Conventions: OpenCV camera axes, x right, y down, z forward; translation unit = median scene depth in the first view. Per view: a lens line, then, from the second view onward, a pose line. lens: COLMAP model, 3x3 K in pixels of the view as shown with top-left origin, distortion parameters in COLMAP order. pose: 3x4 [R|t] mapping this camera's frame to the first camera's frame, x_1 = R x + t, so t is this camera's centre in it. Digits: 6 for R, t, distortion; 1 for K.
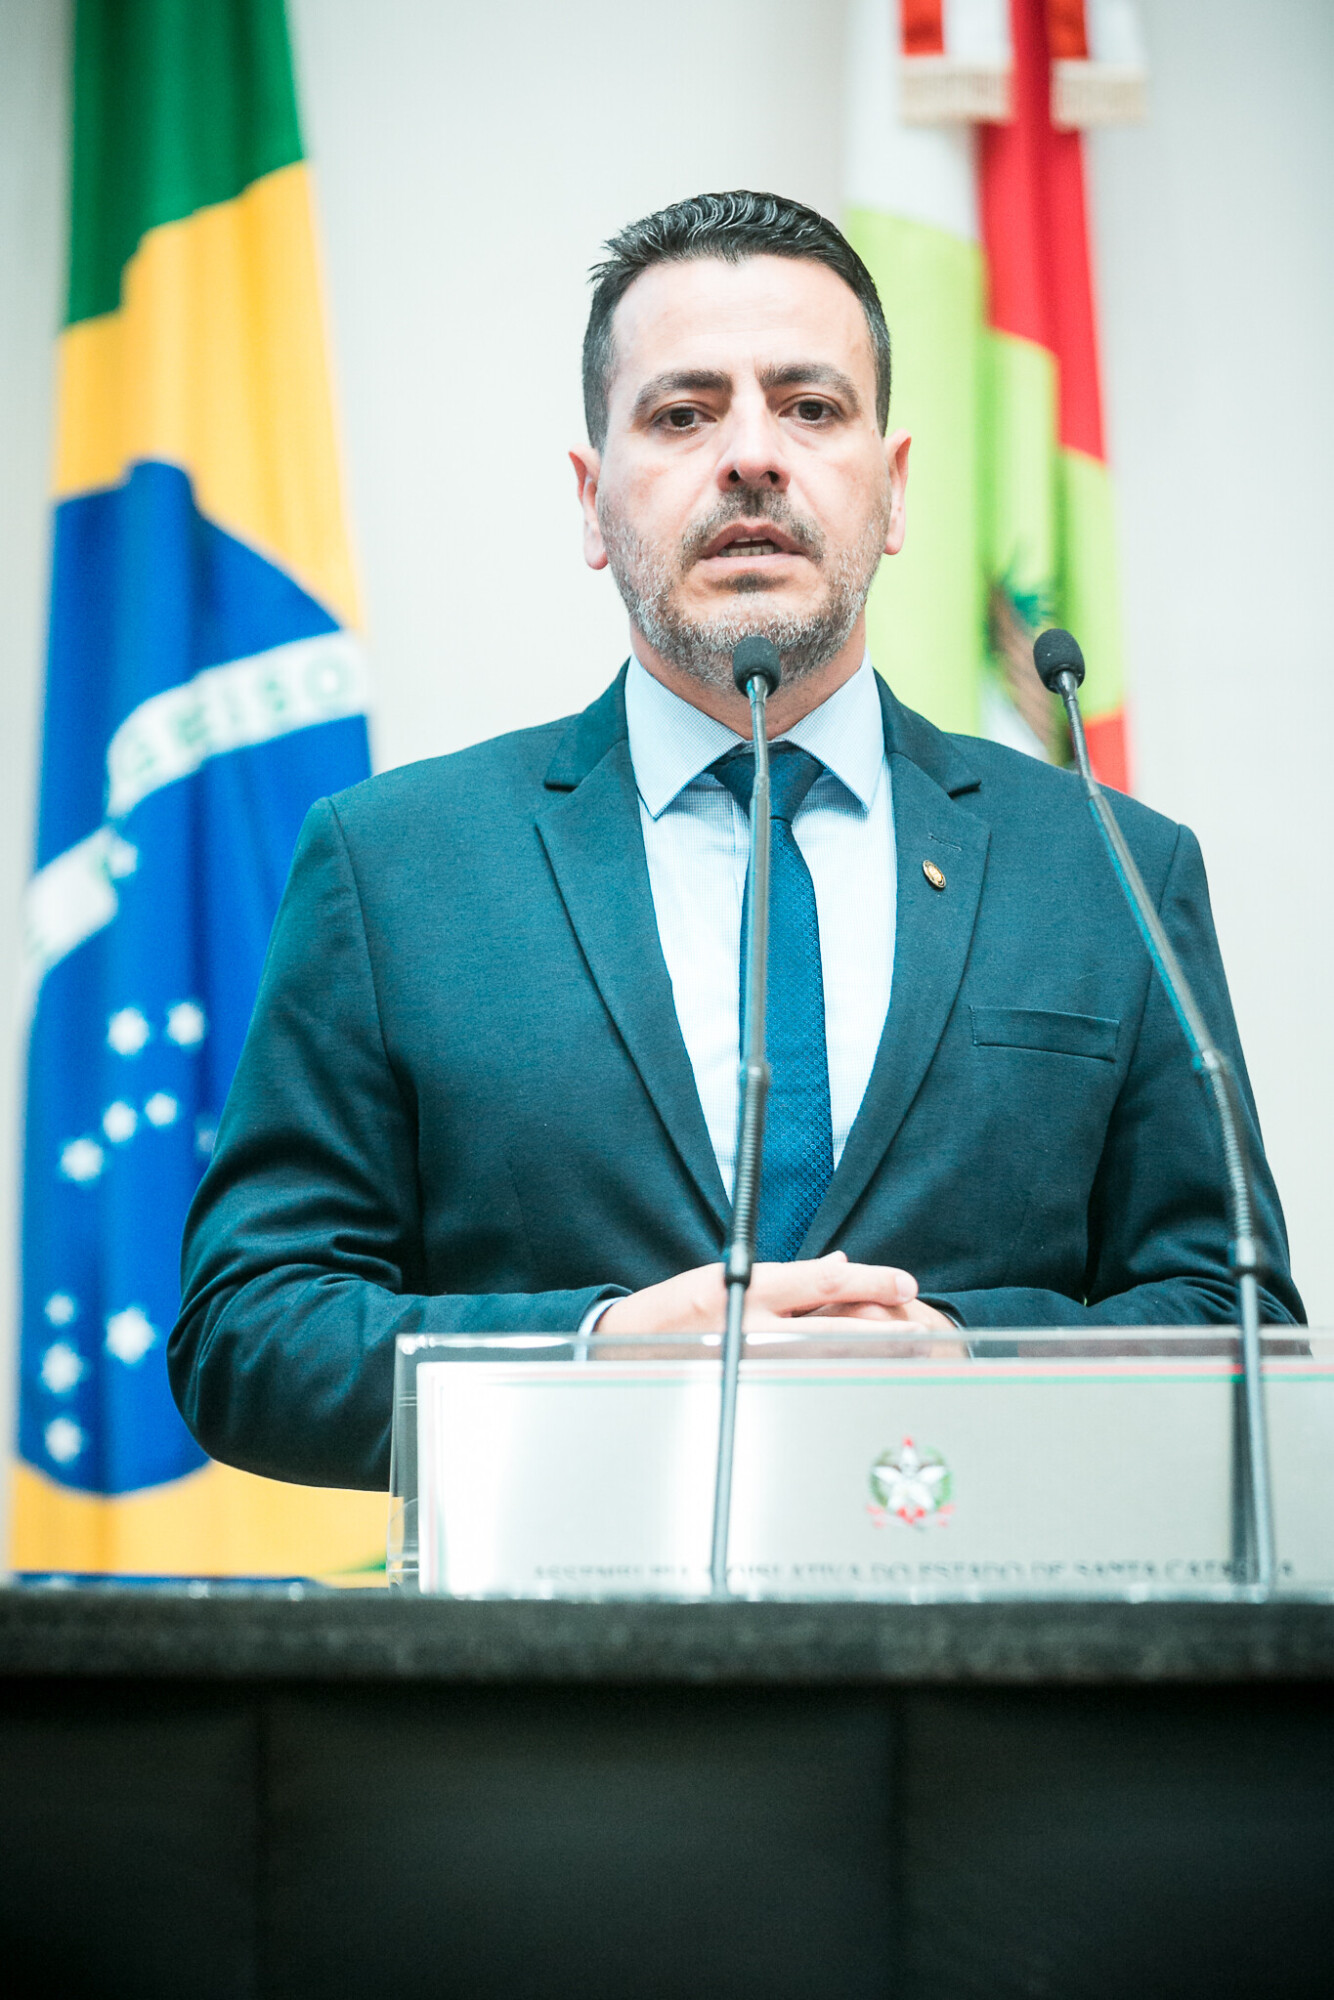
lens RADIAL K [[9060.0, 0, 598.6], [0, 9060.0, 987.6], [0, 0, 1]] dist [0.555378, 0.000000]
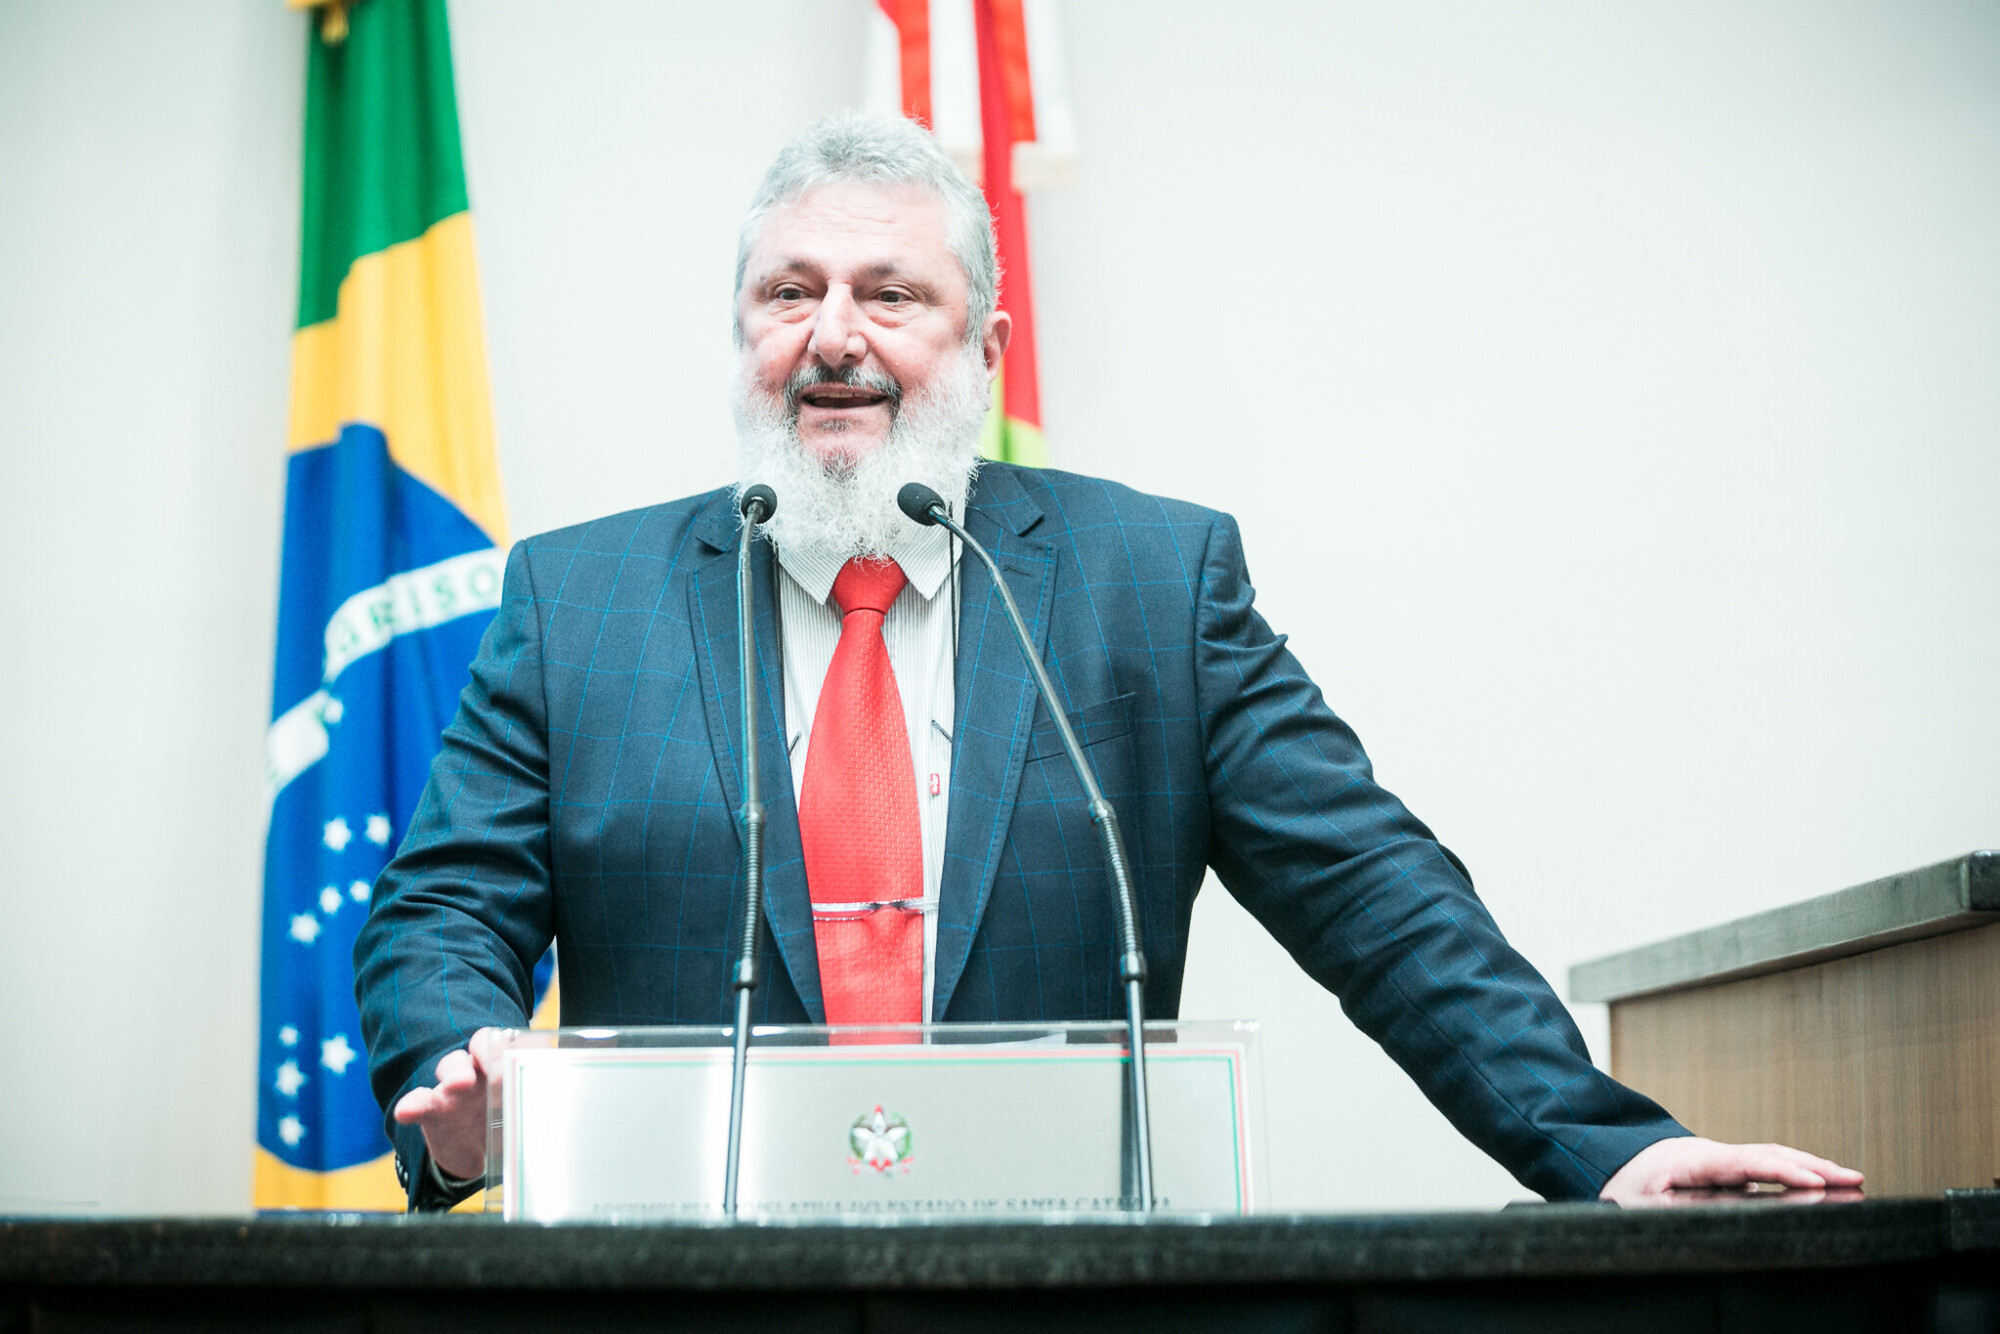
lens RADIAL K [[5856.4, 0, 1034.8], [0, 5856.4, 706.8], [0, 0, 1]] dist [-0.029376, 0.000000]
pose [[0.998751, 0.001313, 0.049940, 0.009686], [0.000126, 0.999585, -0.028801, 0.011072], [-0.049957, 0.028771, 0.998337, 0.104047]]
